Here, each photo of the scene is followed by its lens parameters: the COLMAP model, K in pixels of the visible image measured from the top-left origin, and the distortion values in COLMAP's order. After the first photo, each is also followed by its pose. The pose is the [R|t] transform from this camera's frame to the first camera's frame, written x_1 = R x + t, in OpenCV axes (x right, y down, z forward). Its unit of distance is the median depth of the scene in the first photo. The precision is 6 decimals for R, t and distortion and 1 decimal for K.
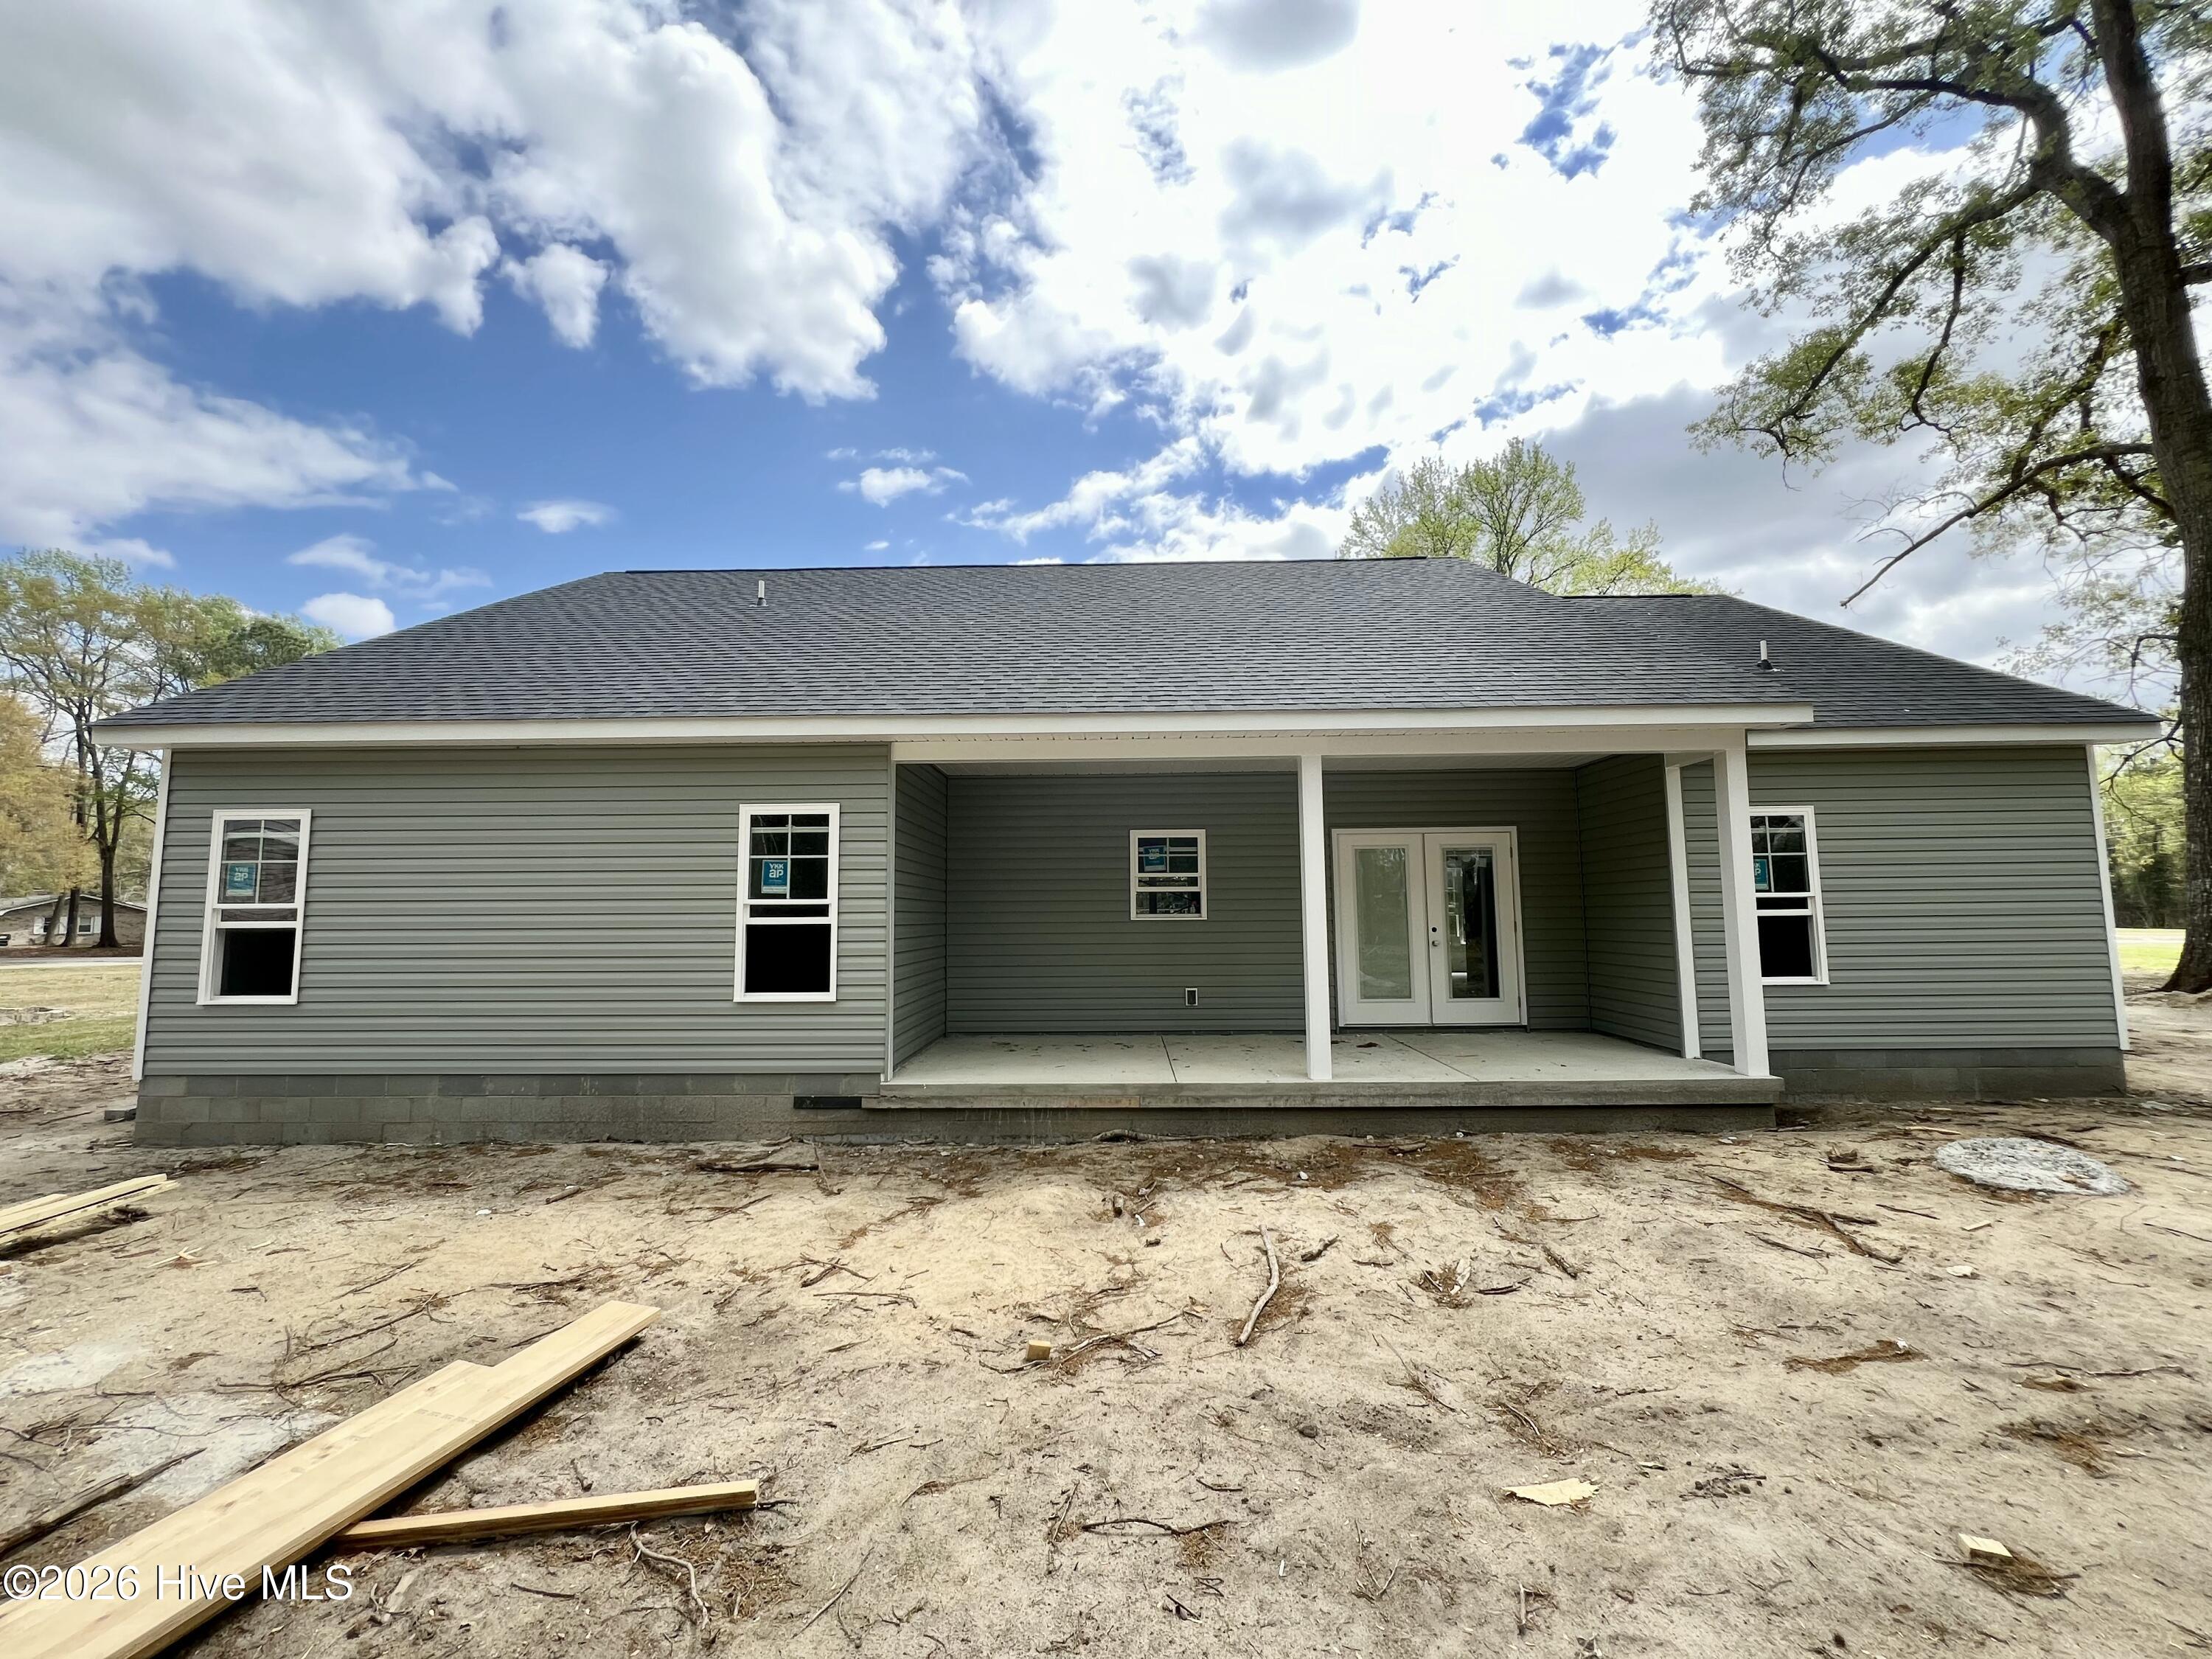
lens RADIAL K [[879.7, 0, 1102.5], [0, 879.7, 833.7], [0, 0, 1]] dist [-0.001315, 0.000135]
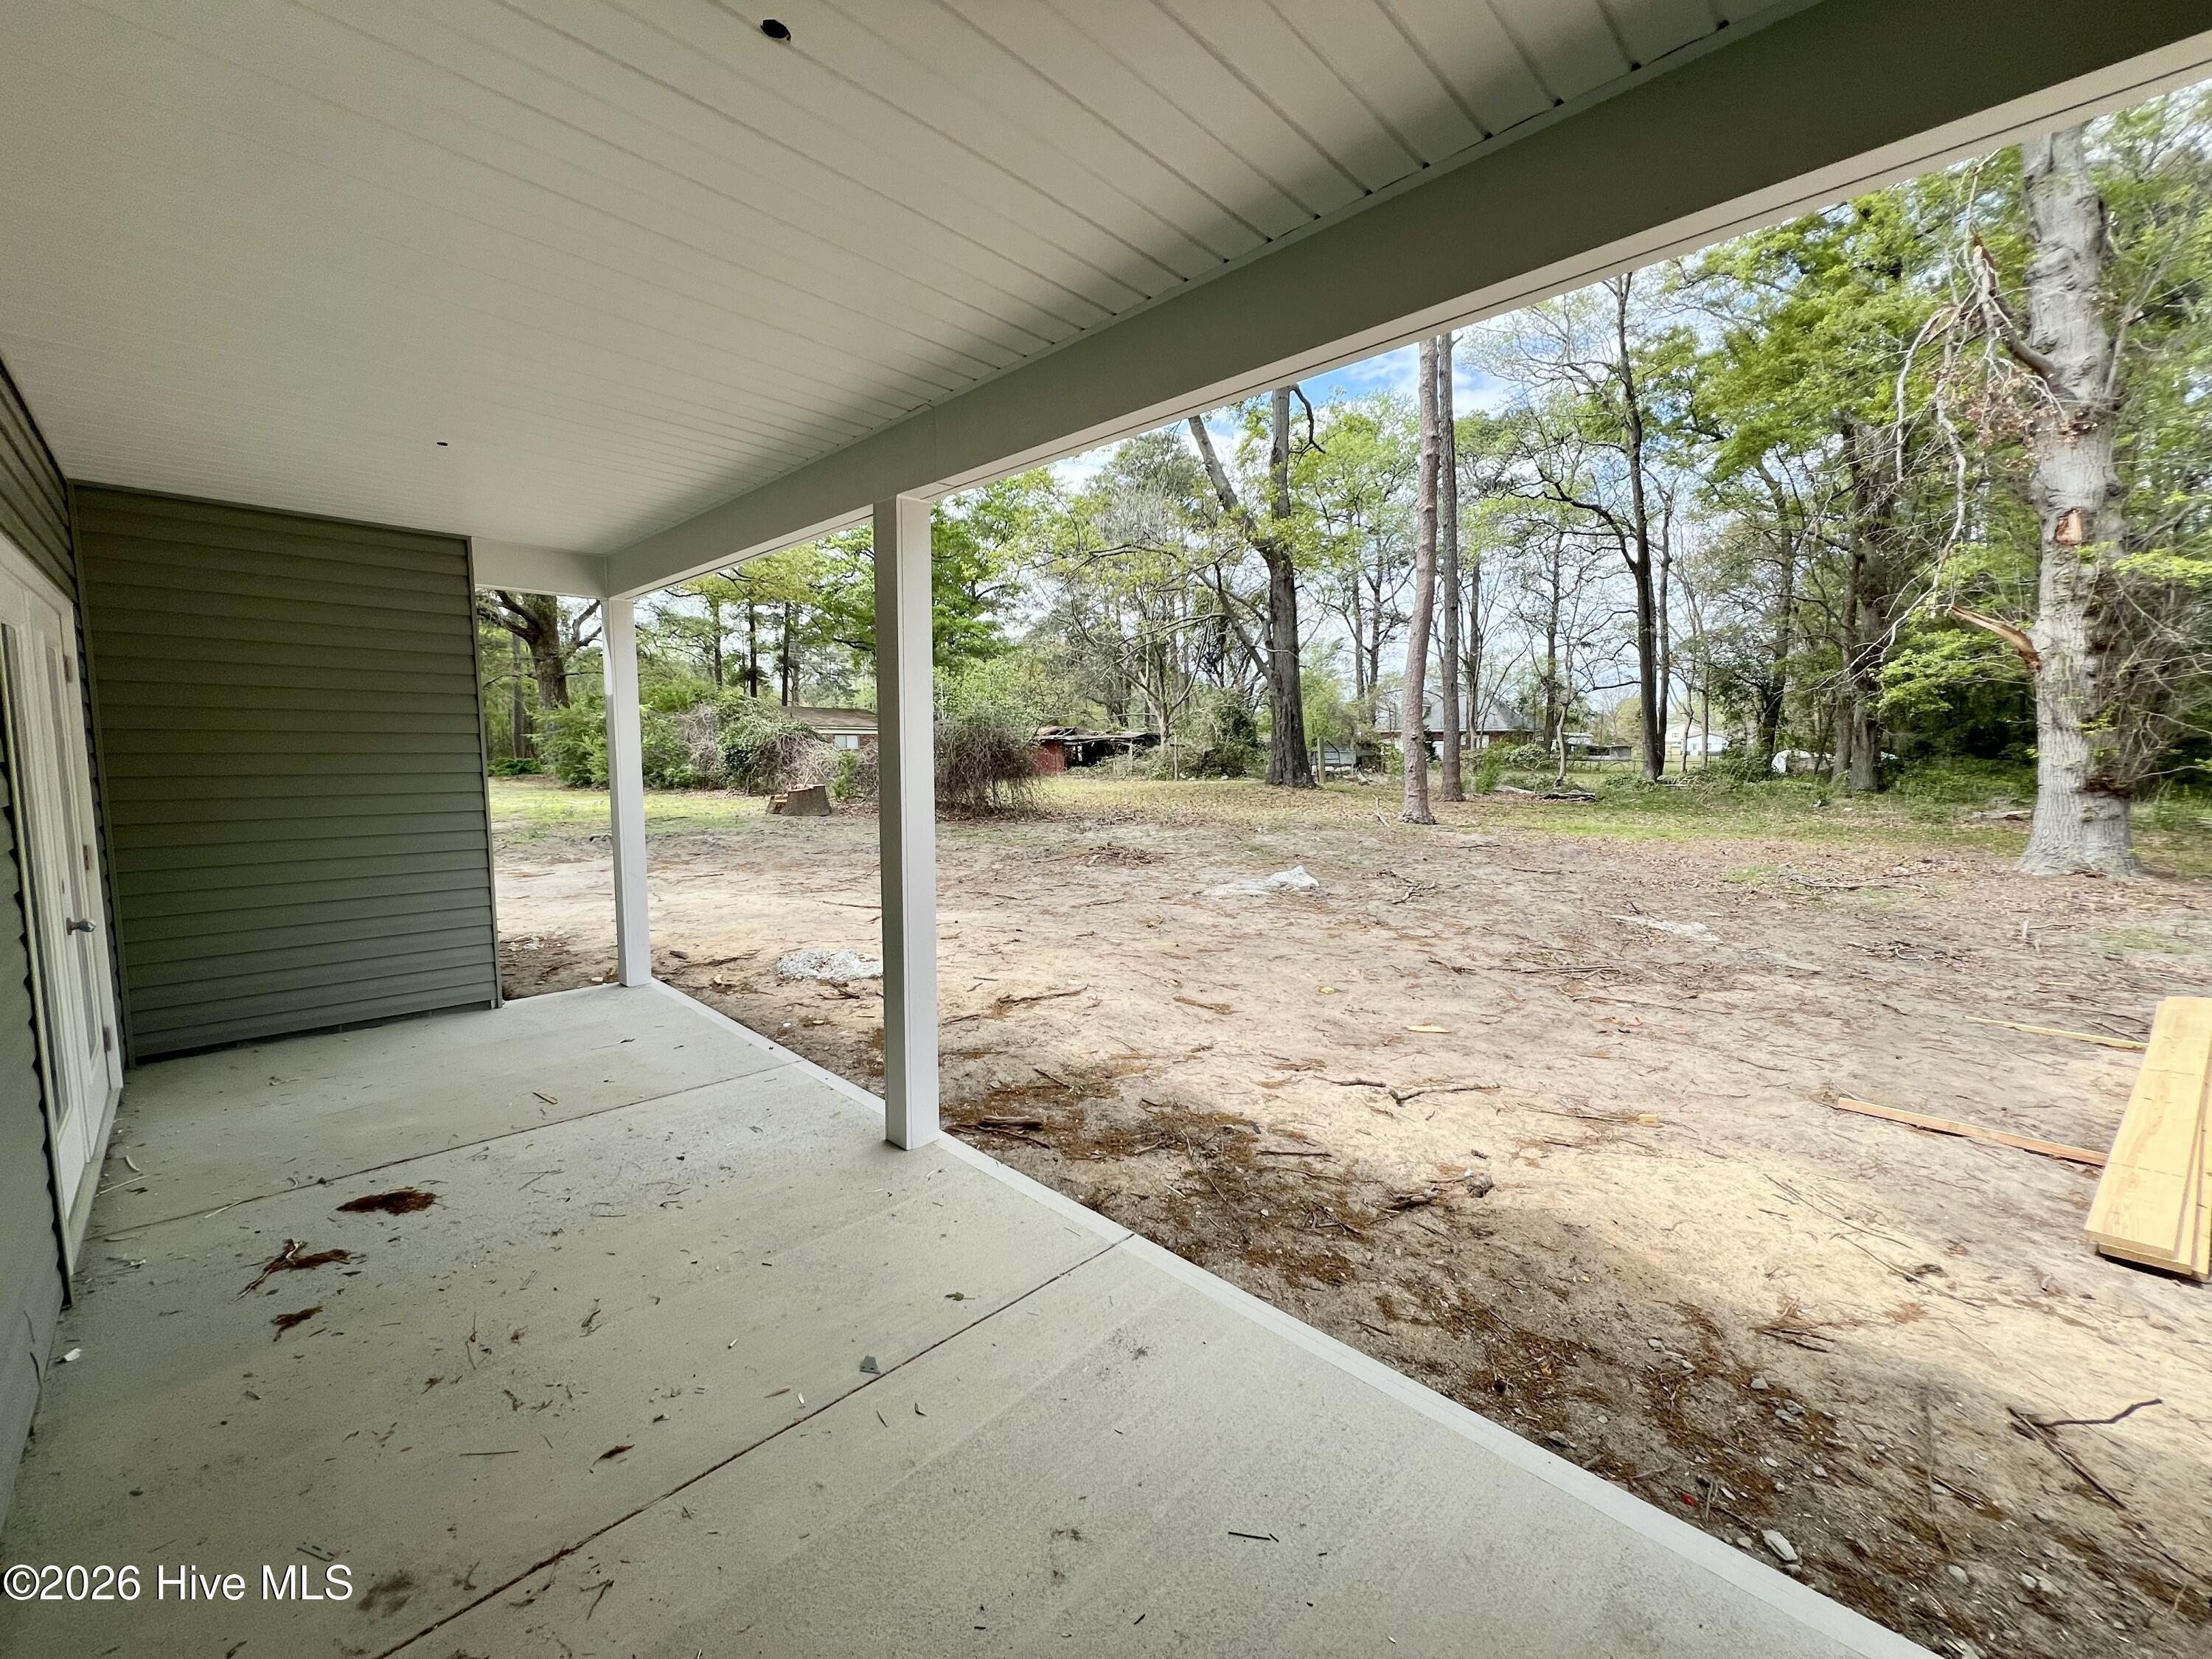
lens RADIAL K [[877.4, 0, 1100.8], [0, 877.4, 839.7], [0, 0, 1]] dist [-0.000808, -0.000219]
pose [[-0.724647, -0.064641, 0.686082, -0.277041], [-0.062578, 0.997650, 0.027901, 0.116331], [-0.686273, -0.022715, -0.726989, 1.967142]]
